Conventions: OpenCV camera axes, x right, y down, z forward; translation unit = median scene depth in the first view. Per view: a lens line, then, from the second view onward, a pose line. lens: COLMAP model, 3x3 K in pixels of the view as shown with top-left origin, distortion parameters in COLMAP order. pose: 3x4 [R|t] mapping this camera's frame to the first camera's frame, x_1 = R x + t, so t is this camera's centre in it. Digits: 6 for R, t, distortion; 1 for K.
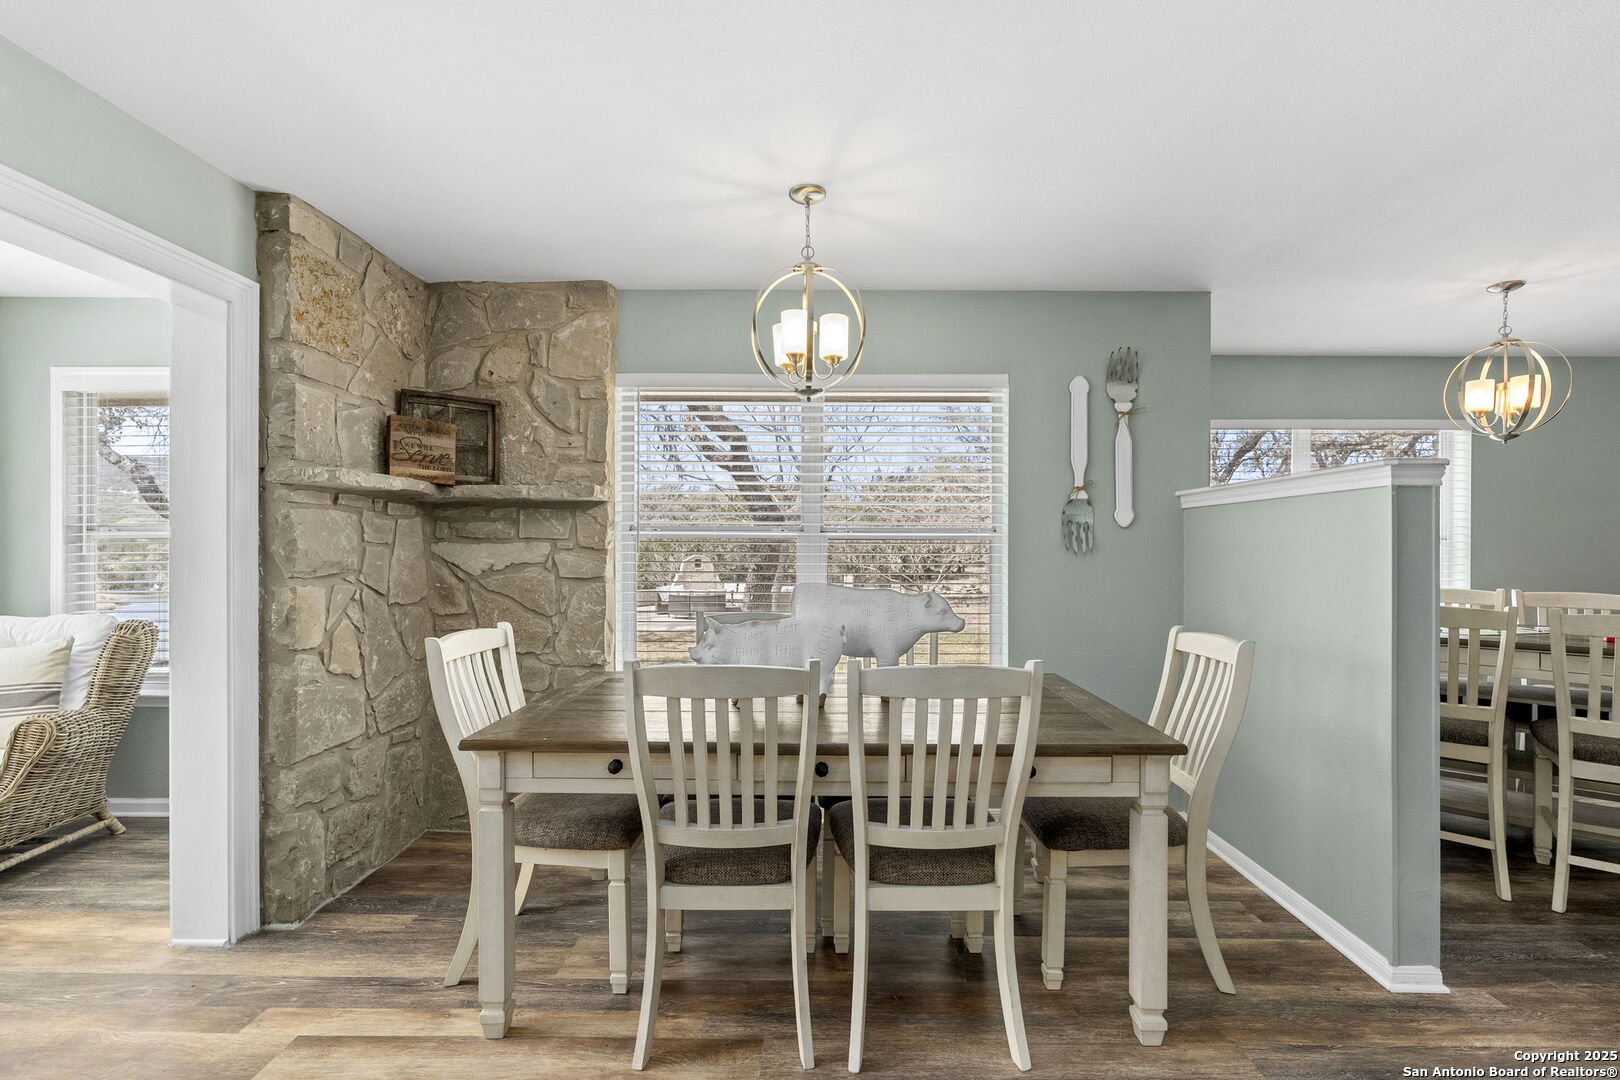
lens RADIAL K [[719.8, 0, 810.0], [0, 719.8, 540.0], [0, 0, 1]] dist [-0.003723, -0.000084]
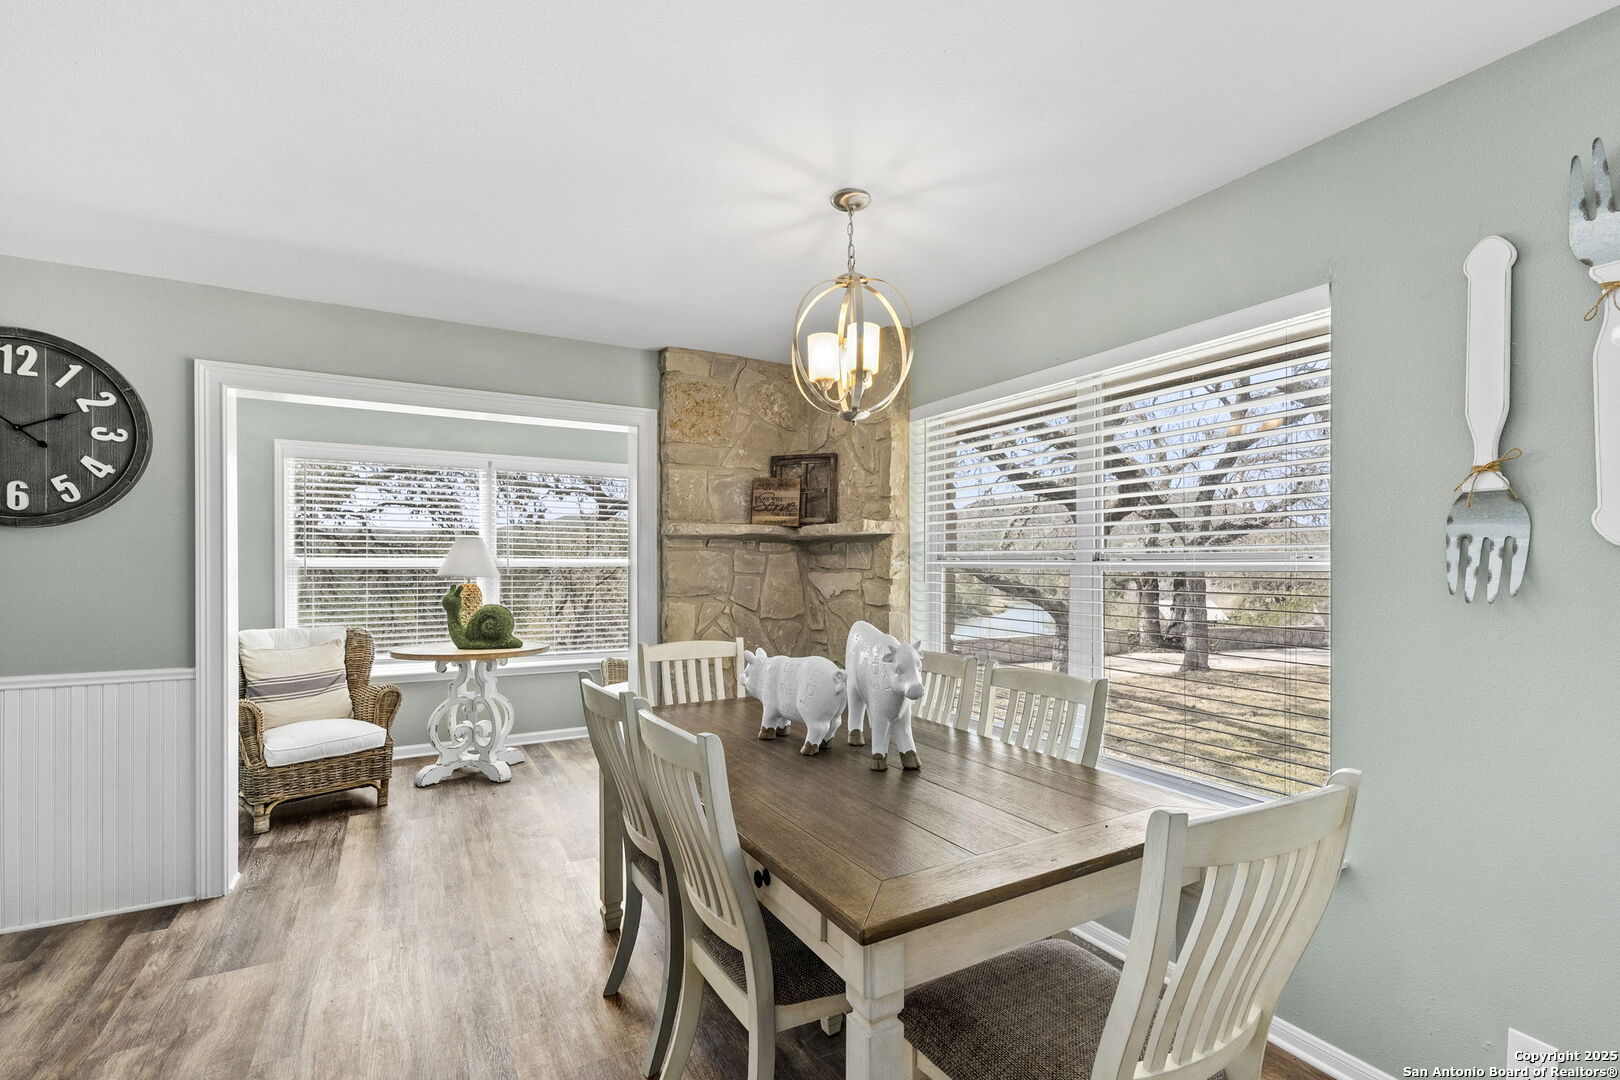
lens RADIAL K [[717.9, 0, 810.0], [0, 717.9, 560.2], [0, 0, 1]] dist [0.000299, 0.000113]
pose [[0.508013, -0.007679, -0.861315, 0.611731], [0.010299, 0.999943, -0.002841, -0.014267], [0.861288, -0.007427, 0.508064, 0.390763]]
